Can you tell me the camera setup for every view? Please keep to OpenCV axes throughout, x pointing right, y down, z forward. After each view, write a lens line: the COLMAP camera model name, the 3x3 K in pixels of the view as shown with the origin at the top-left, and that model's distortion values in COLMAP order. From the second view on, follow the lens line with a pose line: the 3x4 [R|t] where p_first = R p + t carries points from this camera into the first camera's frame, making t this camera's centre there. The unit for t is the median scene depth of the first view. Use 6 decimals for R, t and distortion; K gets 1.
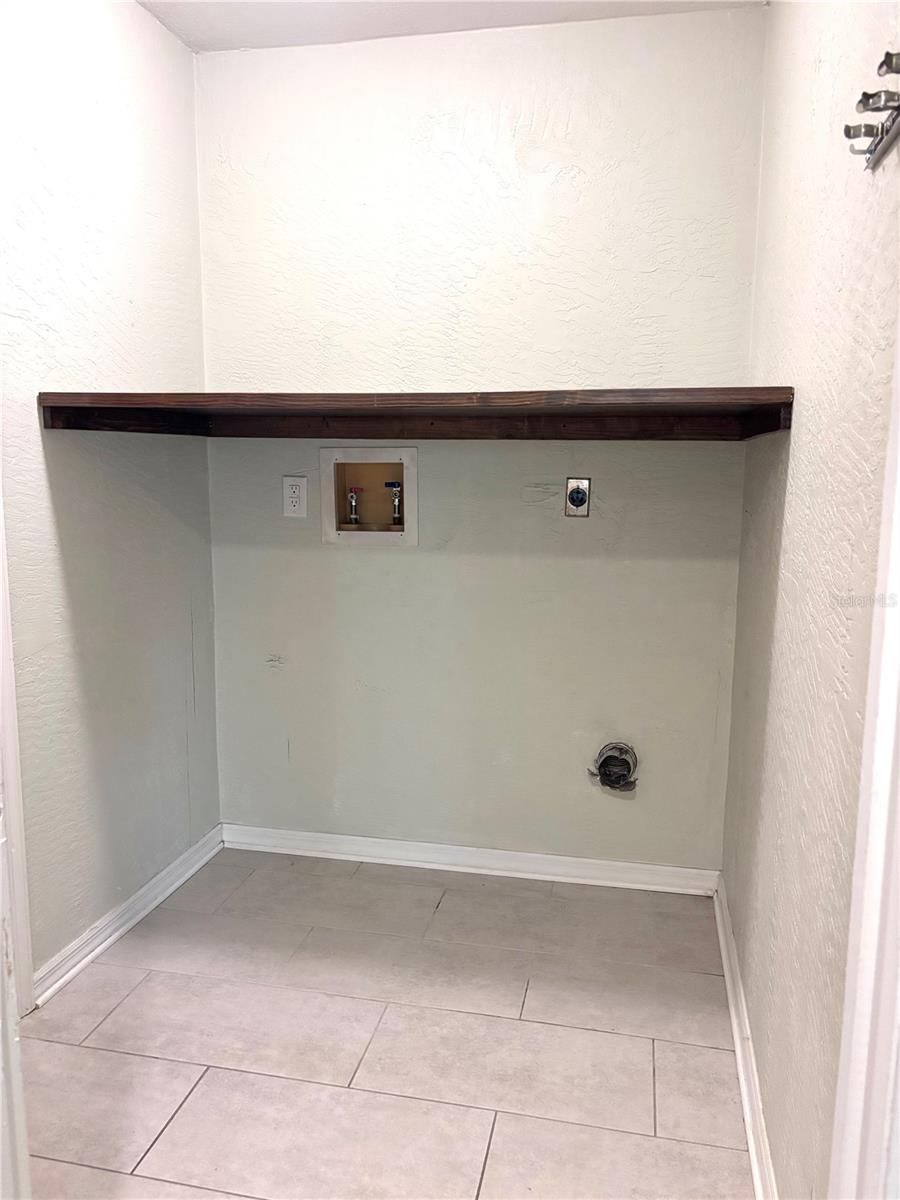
lens RADIAL K [[908.9, 0, 450.0], [0, 908.9, 600.0], [0, 0, 1]] dist [0.042931, -0.039731]
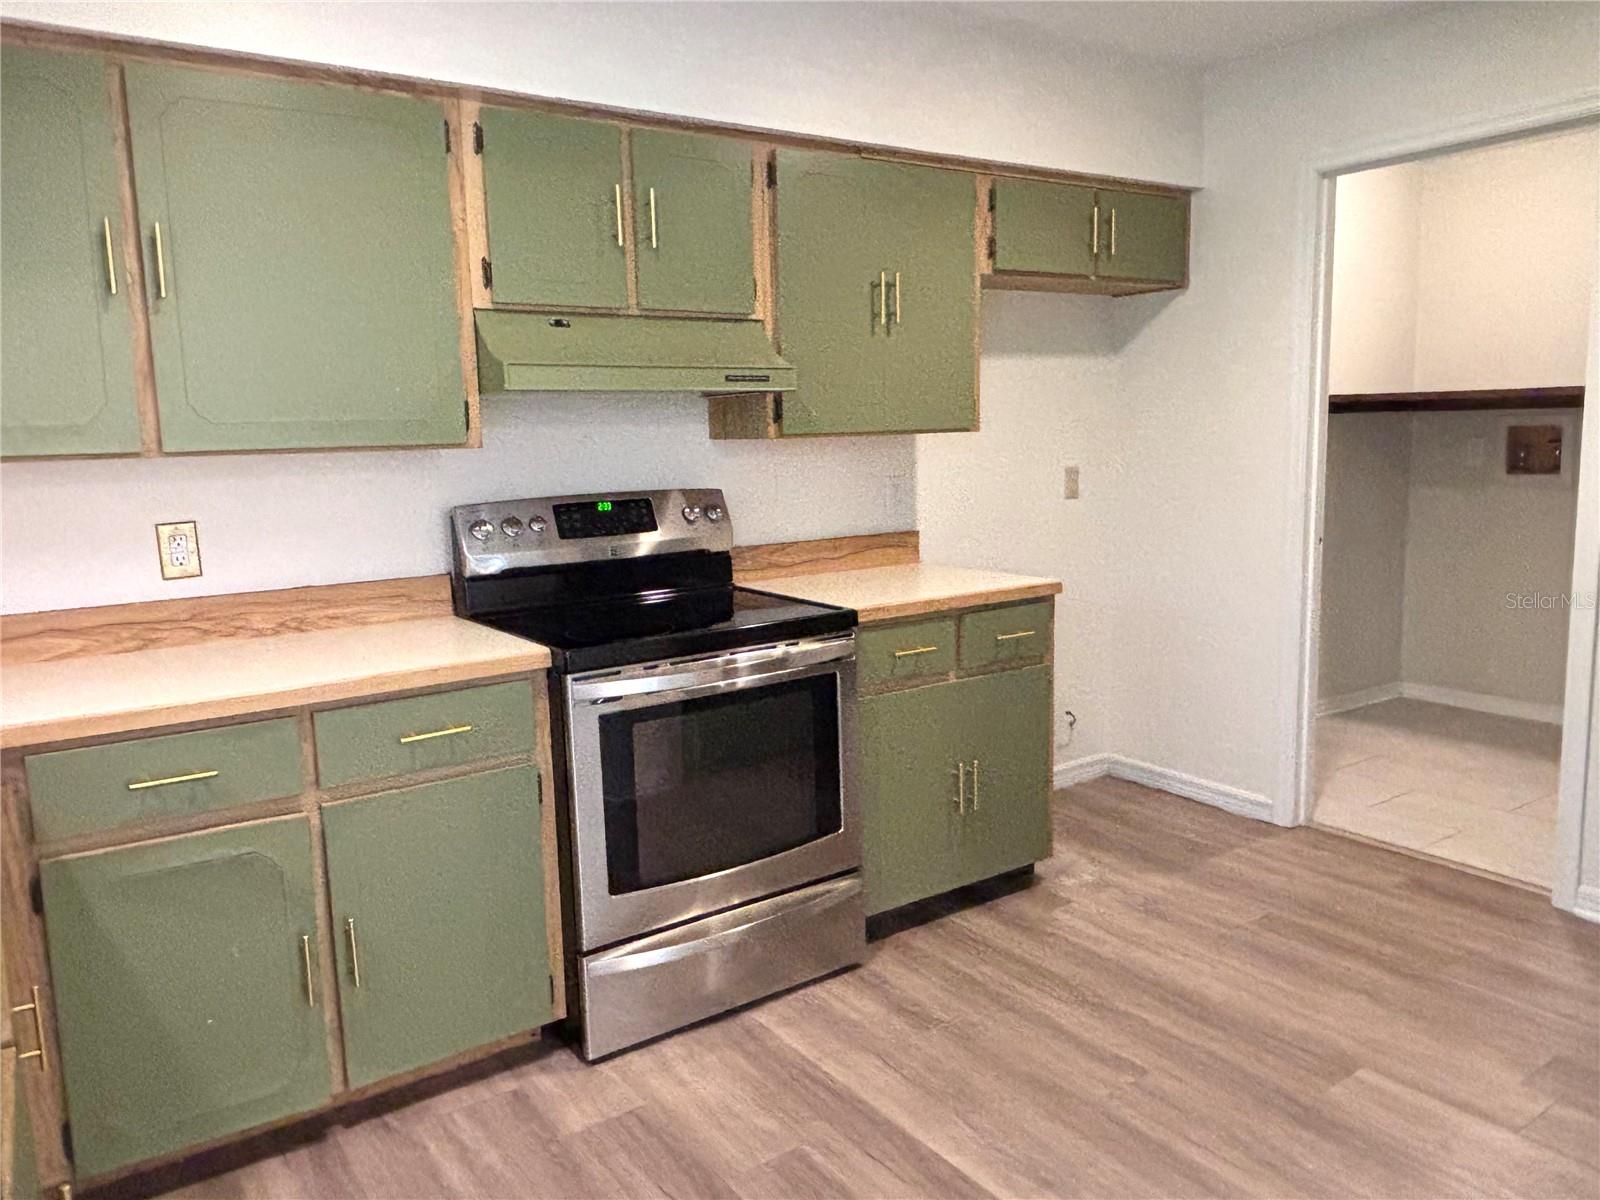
lens RADIAL K [[1146.7, 0, 800.0], [0, 1146.7, 600.0], [0, 0, 1]] dist [-0.004447, -0.001727]
pose [[0.732811, 0.068970, -0.676927, 0.290473], [-0.081534, 0.996582, 0.013273, 0.185632], [0.675529, 0.045466, 0.735930, -1.053178]]
